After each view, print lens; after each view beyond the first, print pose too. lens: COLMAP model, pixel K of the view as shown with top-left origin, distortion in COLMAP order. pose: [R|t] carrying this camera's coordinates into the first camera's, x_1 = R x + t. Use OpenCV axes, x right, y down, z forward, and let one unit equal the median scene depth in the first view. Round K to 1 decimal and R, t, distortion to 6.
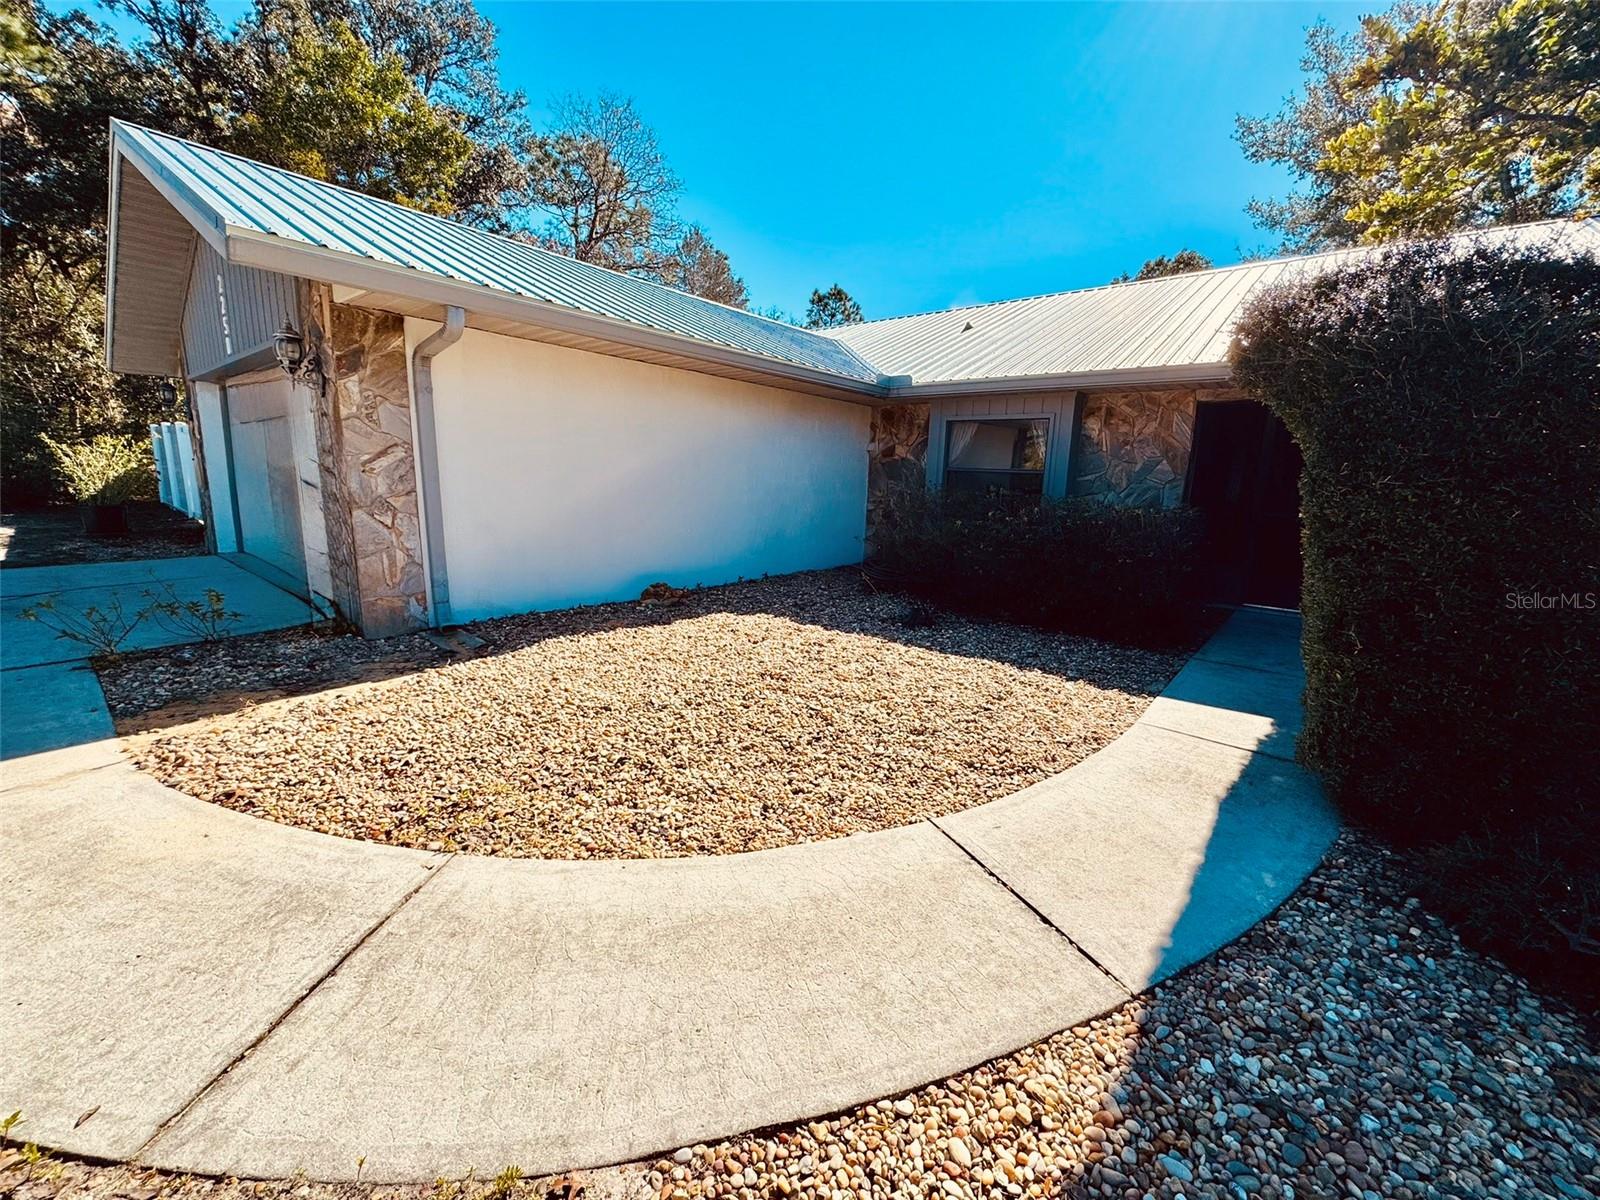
lens RADIAL K [[639.9, 0, 802.5], [0, 639.9, 598.9], [0, 0, 1]] dist [-0.000370, 0.000230]
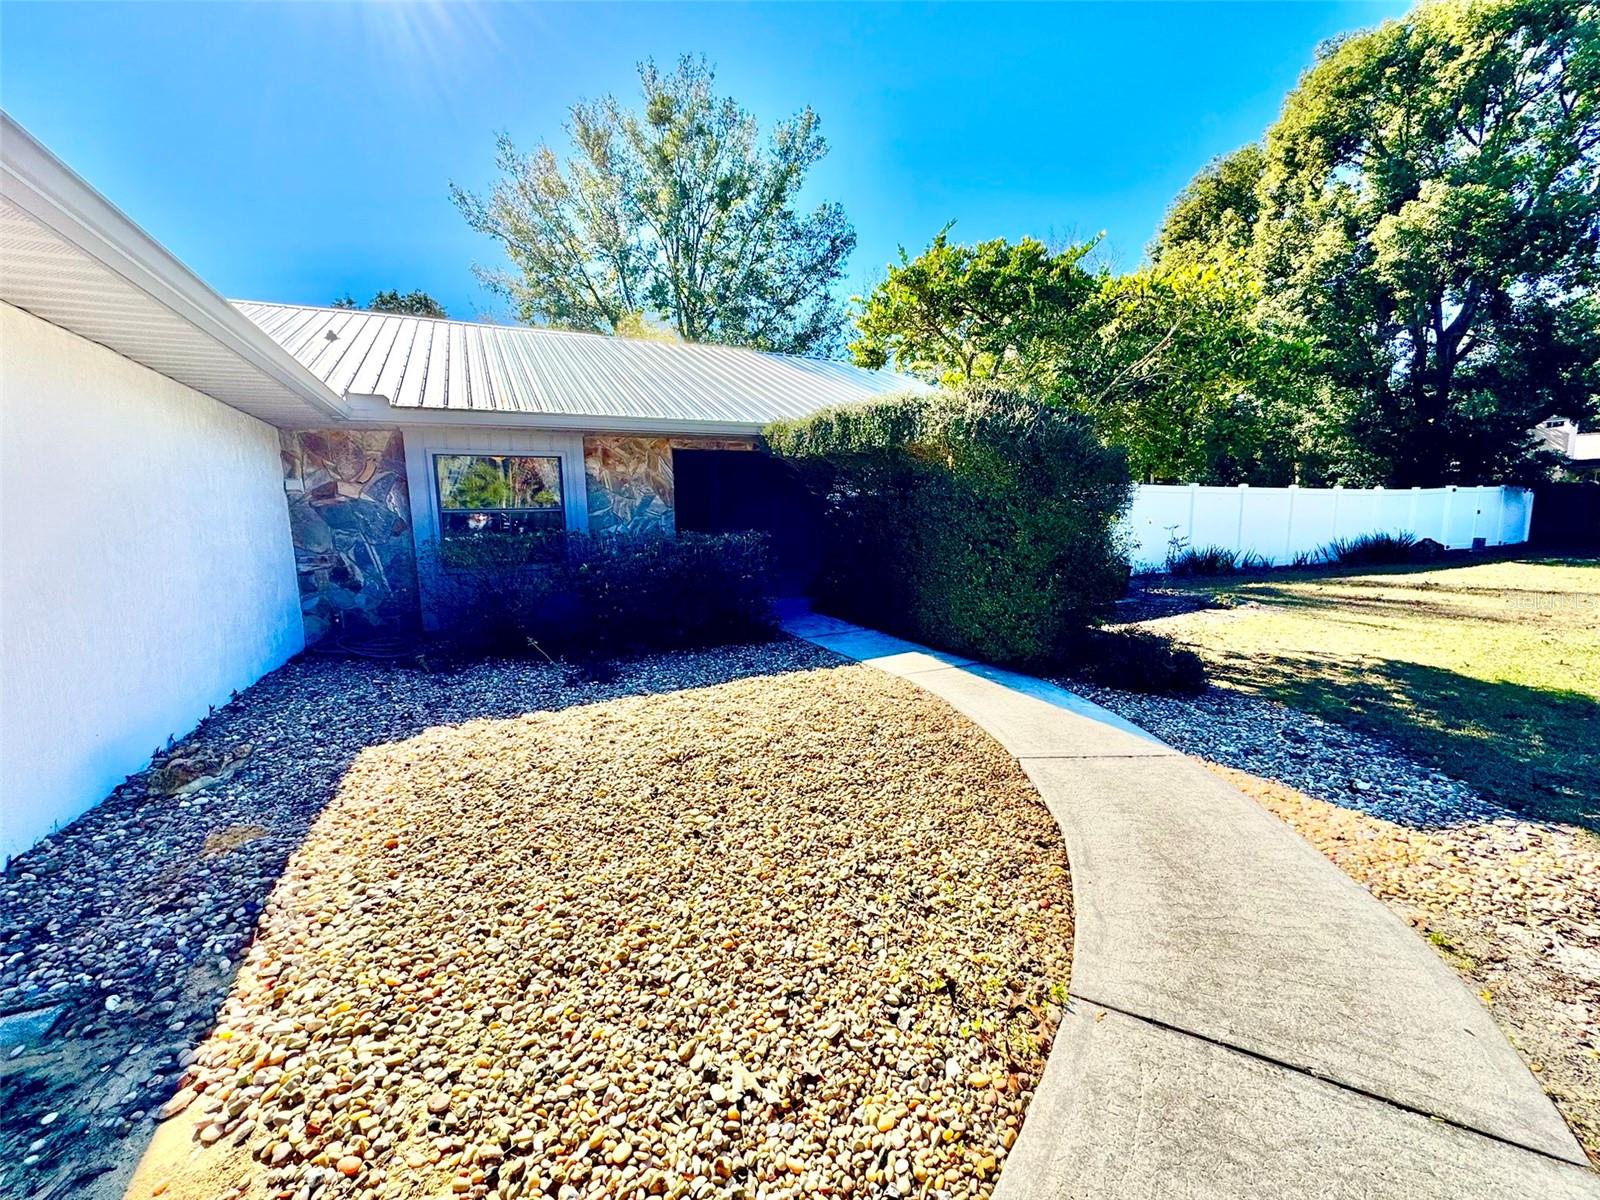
lens RADIAL K [[639.9, 0, 803.5], [0, 639.9, 594.2], [0, 0, 1]] dist [-0.000370, 0.000230]
pose [[0.398873, -0.157667, 0.903350, -0.432597], [0.210201, 0.974598, 0.077288, -0.073623], [-0.892589, 0.159057, 0.421883, 0.286800]]
